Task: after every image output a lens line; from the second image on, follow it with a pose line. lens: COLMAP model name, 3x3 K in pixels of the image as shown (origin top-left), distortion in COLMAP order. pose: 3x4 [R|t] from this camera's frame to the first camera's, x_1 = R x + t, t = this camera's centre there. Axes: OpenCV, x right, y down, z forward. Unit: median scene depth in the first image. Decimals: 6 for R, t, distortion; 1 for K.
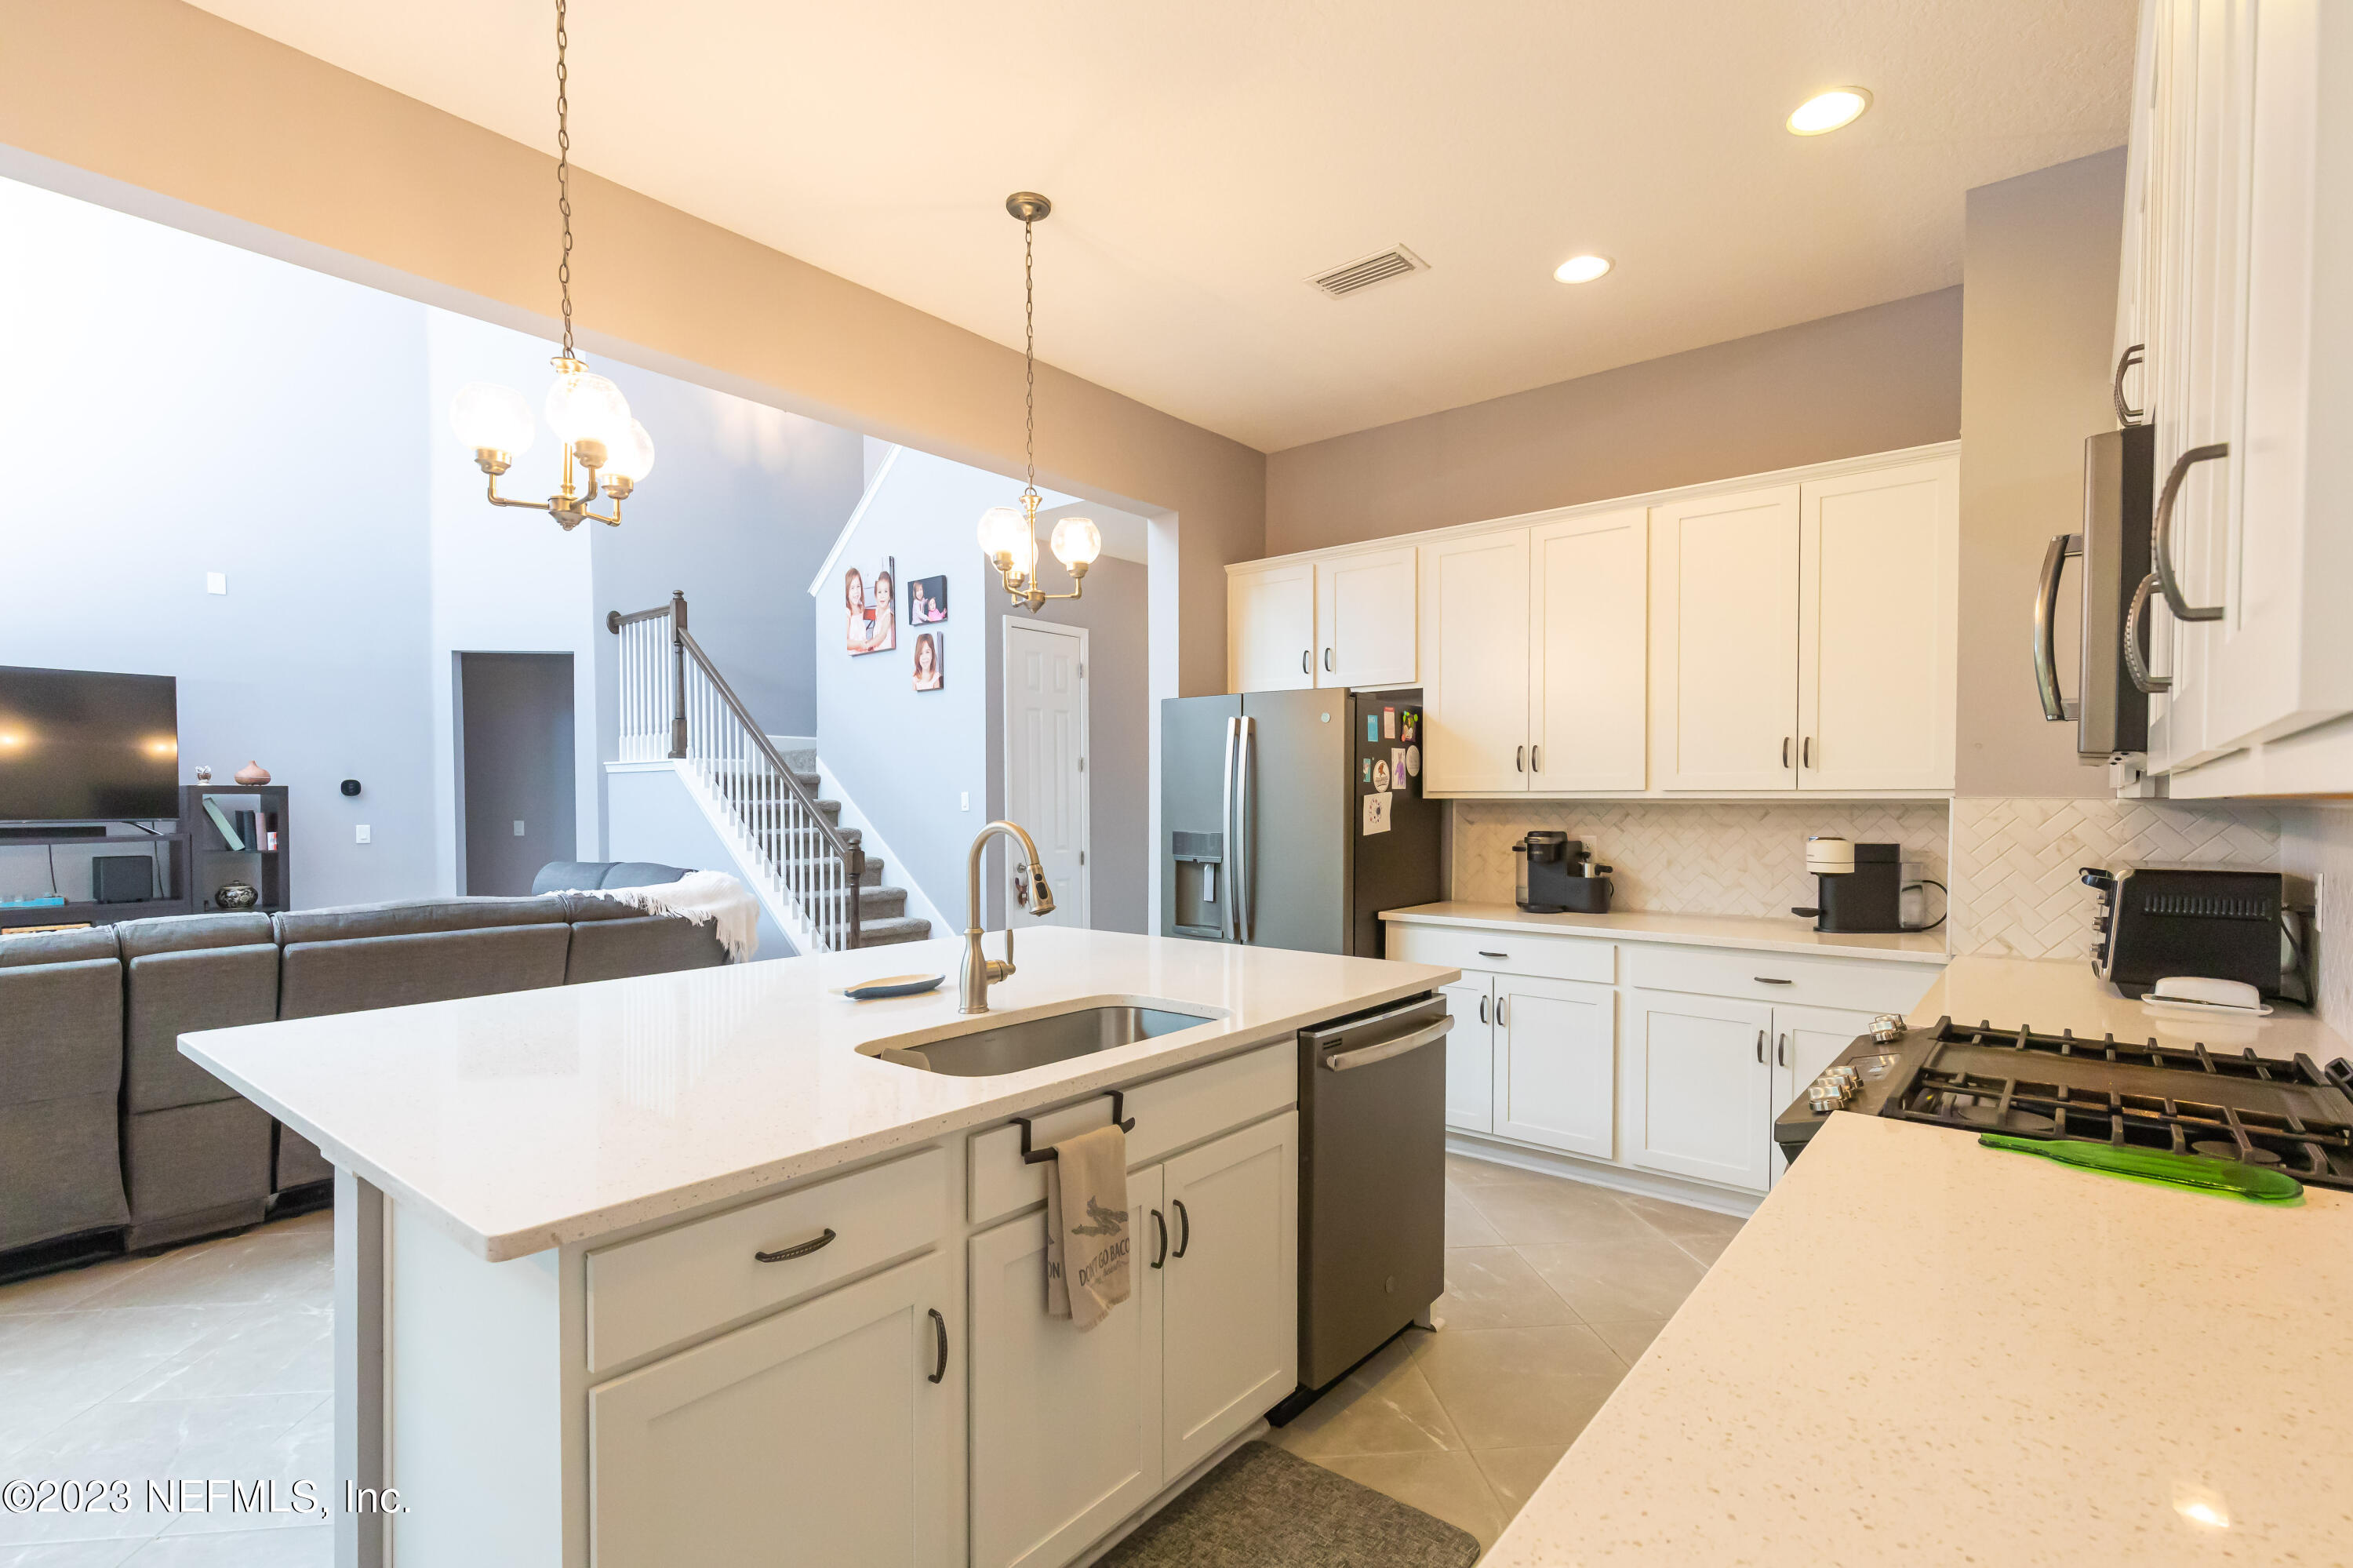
lens RADIAL K [[1077.7, 0, 1206.9], [0, 1077.7, 826.9], [0, 0, 1]] dist [0.003798, -0.001815]
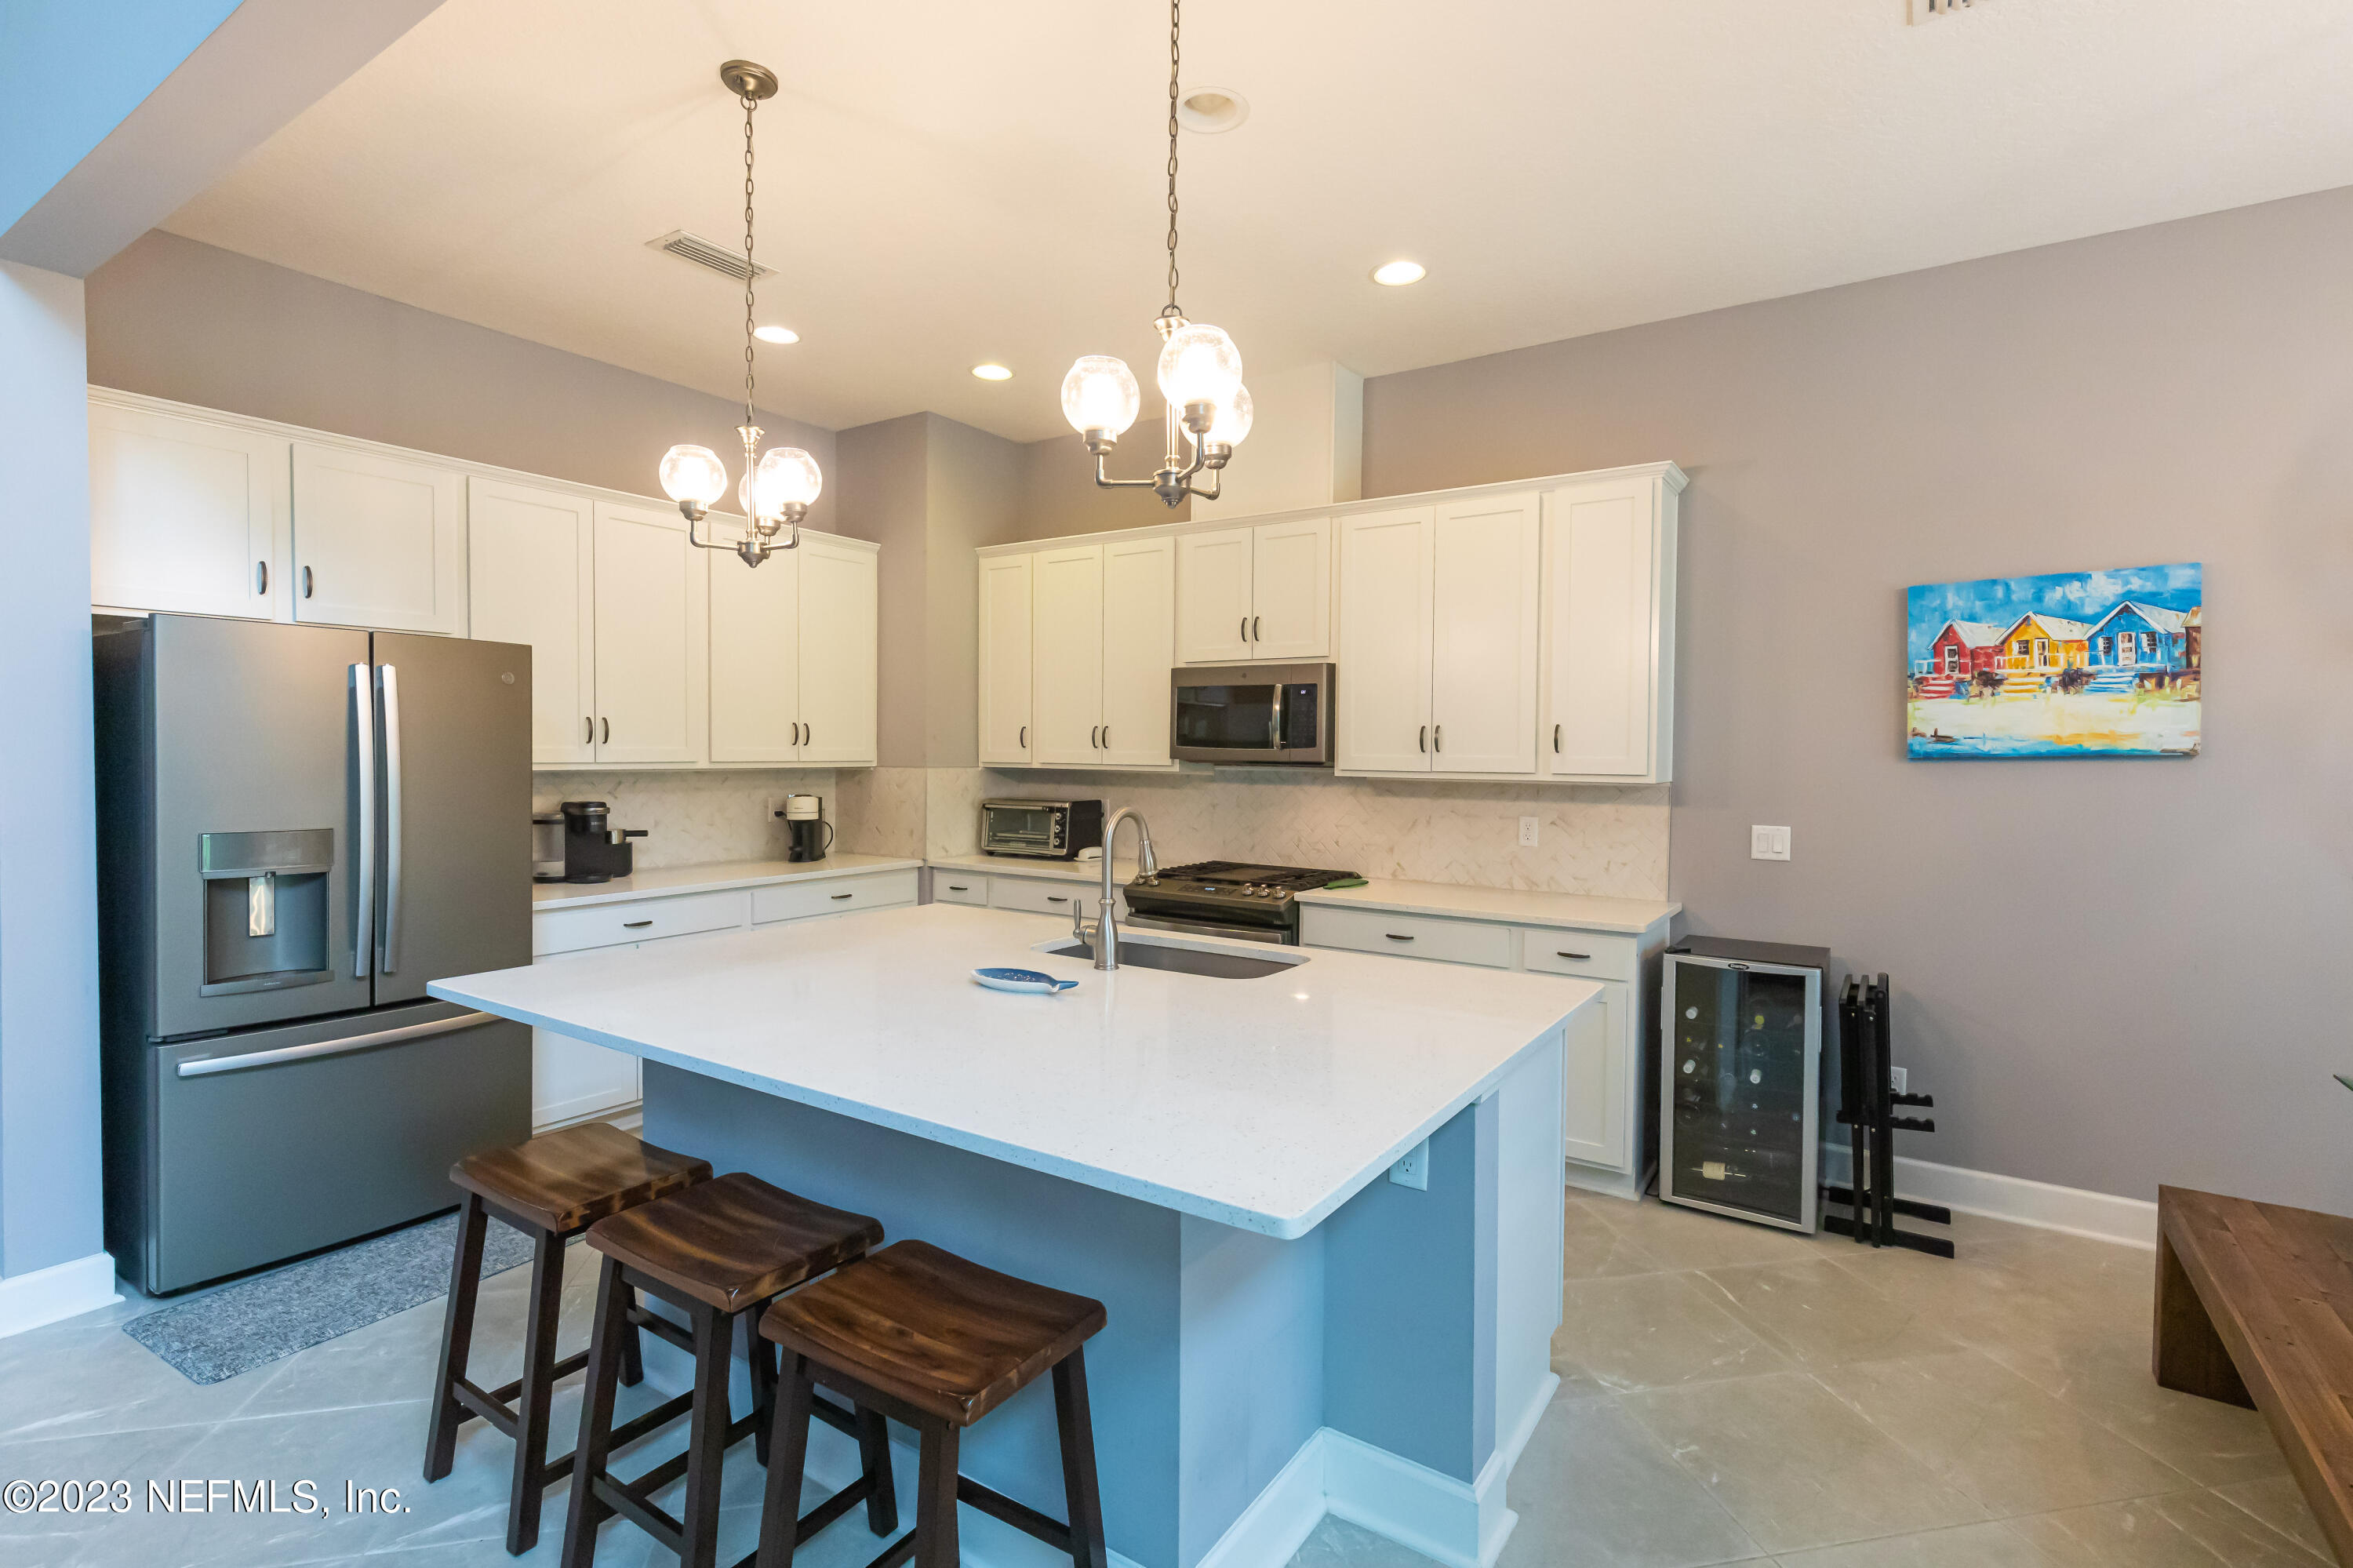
lens RADIAL K [[1077.7, 0, 1203.2], [0, 1077.7, 778.6], [0, 0, 1]] dist [0.003798, -0.001815]
pose [[-0.108045, -0.027733, 0.993759, -0.786600], [0.015929, 0.999434, 0.029624, -0.039798], [-0.994018, 0.019030, -0.107542, 0.562542]]
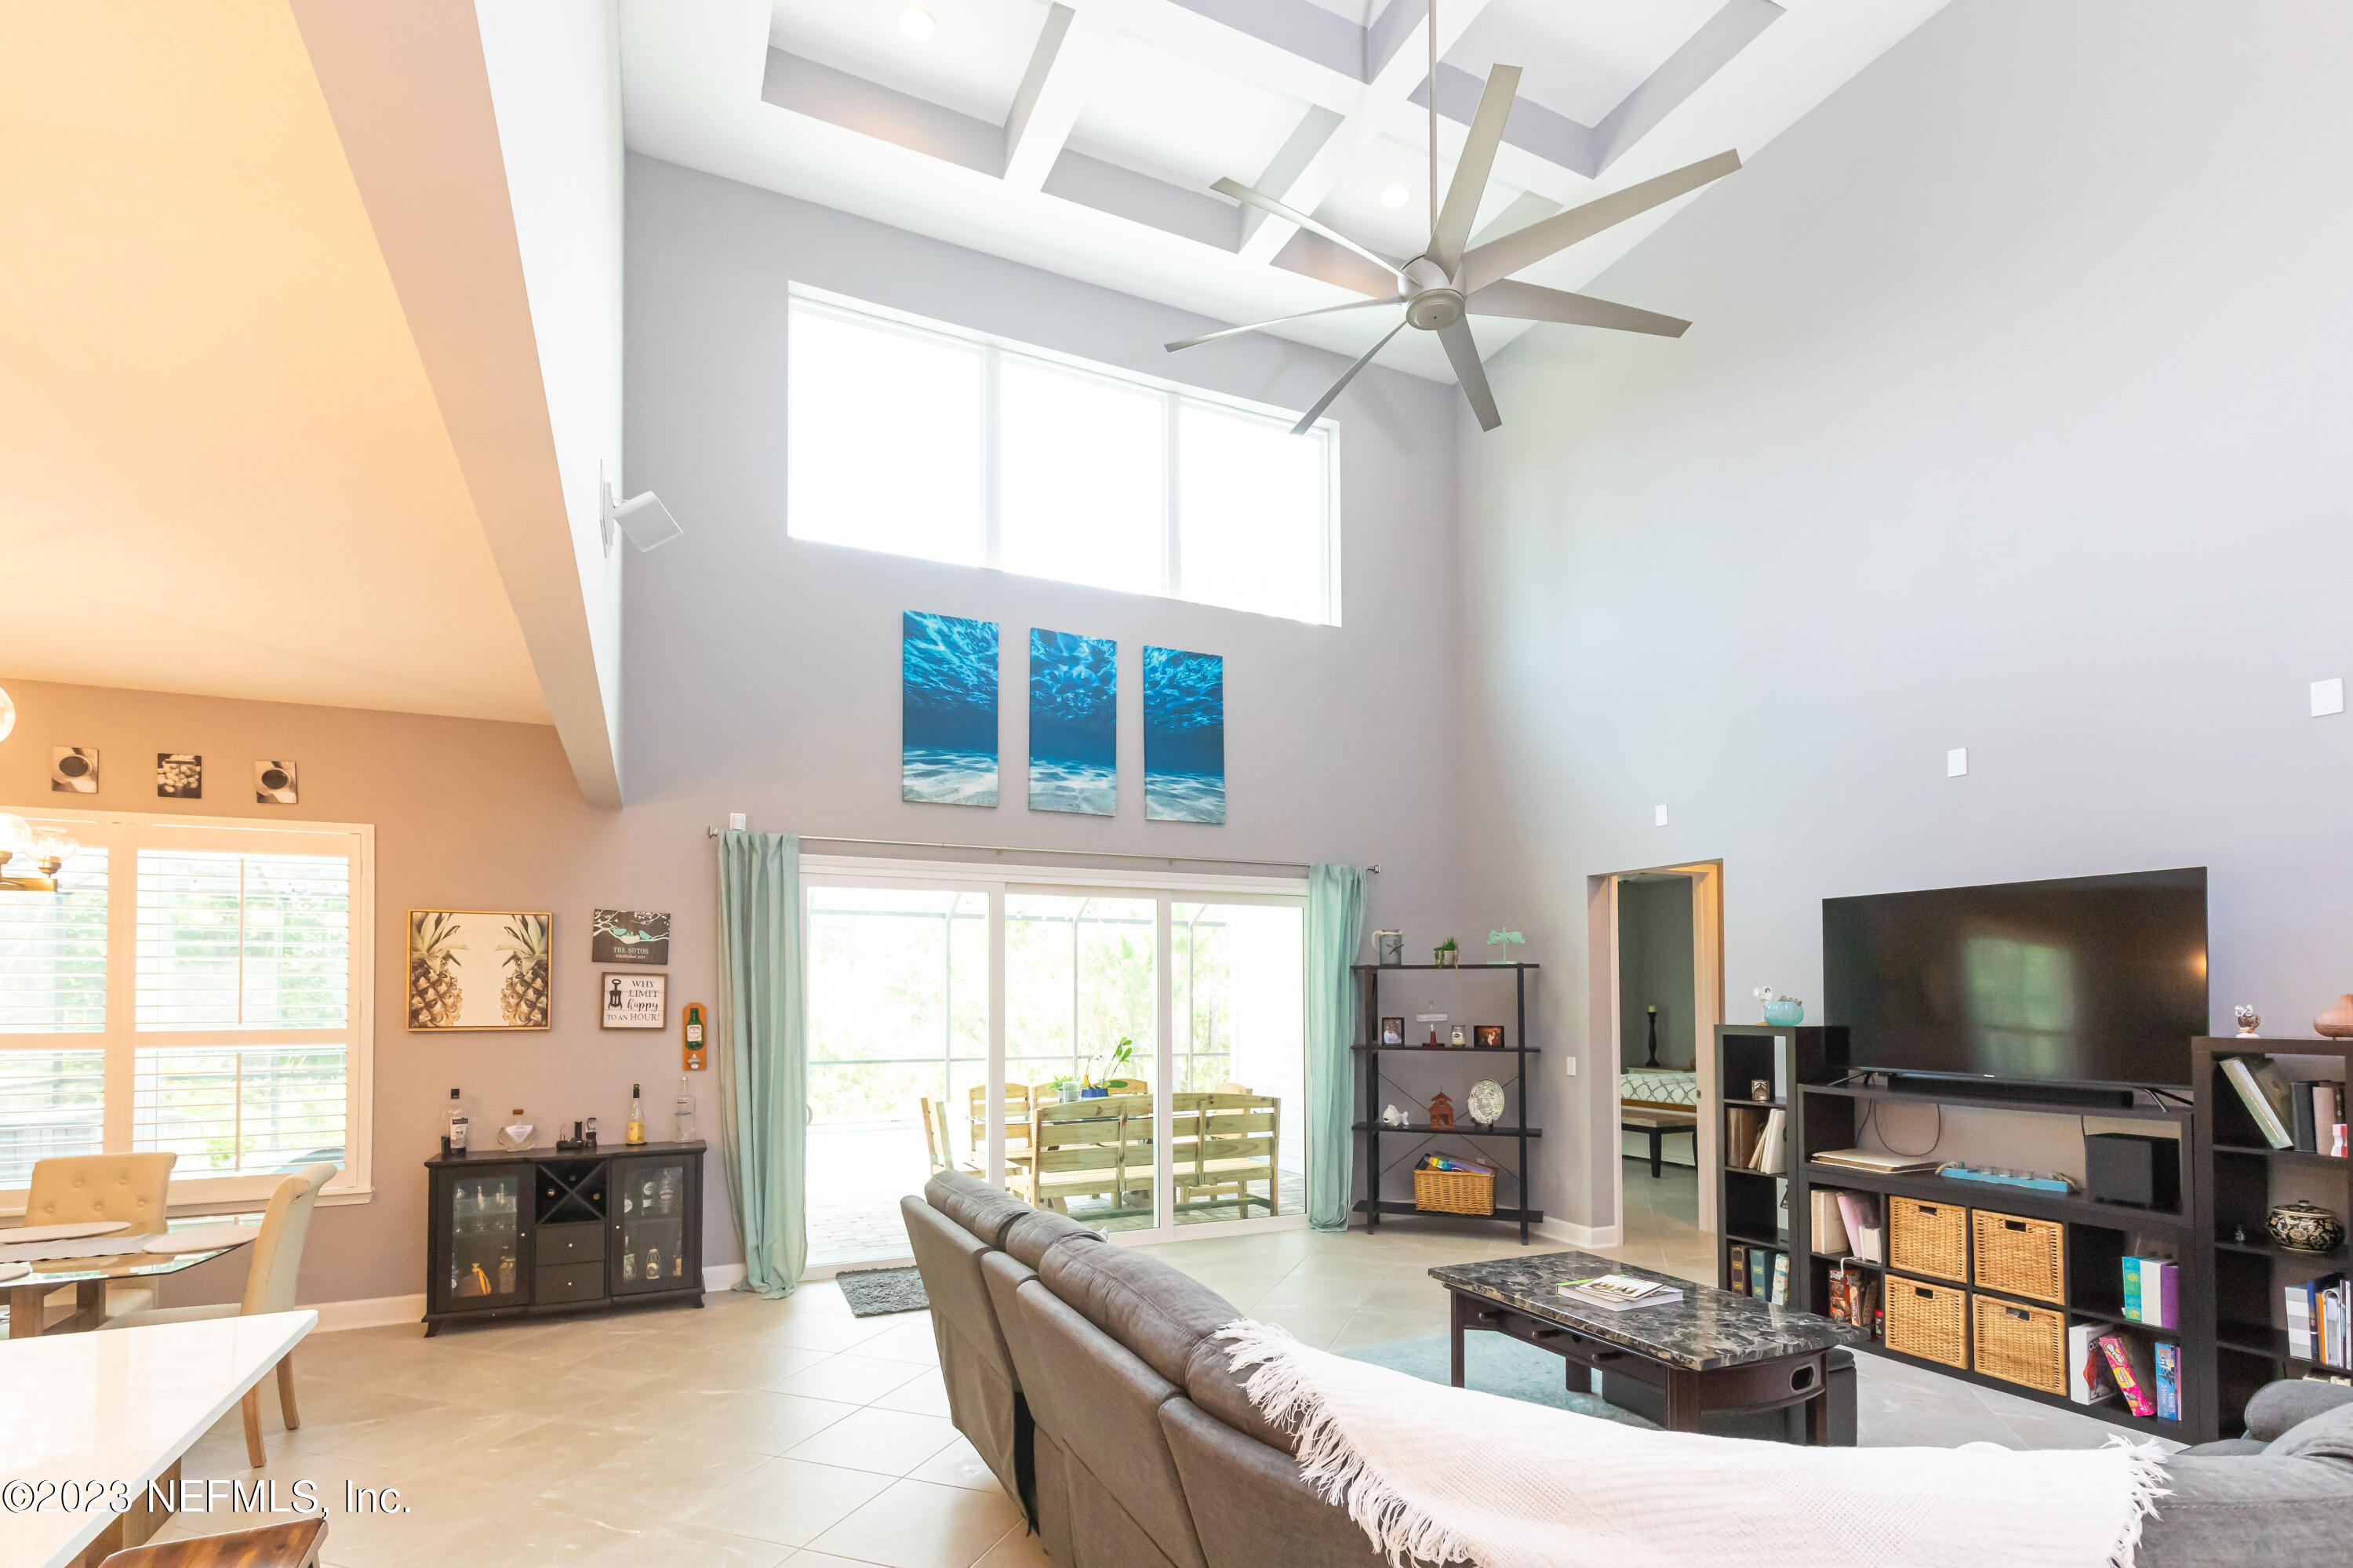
lens RADIAL K [[1077.7, 0, 1190.1], [0, 1077.7, 969.4], [0, 0, 1]] dist [0.003798, -0.001815]
pose [[-0.501041, -0.025023, -0.865062, -0.352010], [-0.018200, 0.999665, -0.018375, -0.080671], [0.865232, 0.006538, -0.501329, 1.251393]]
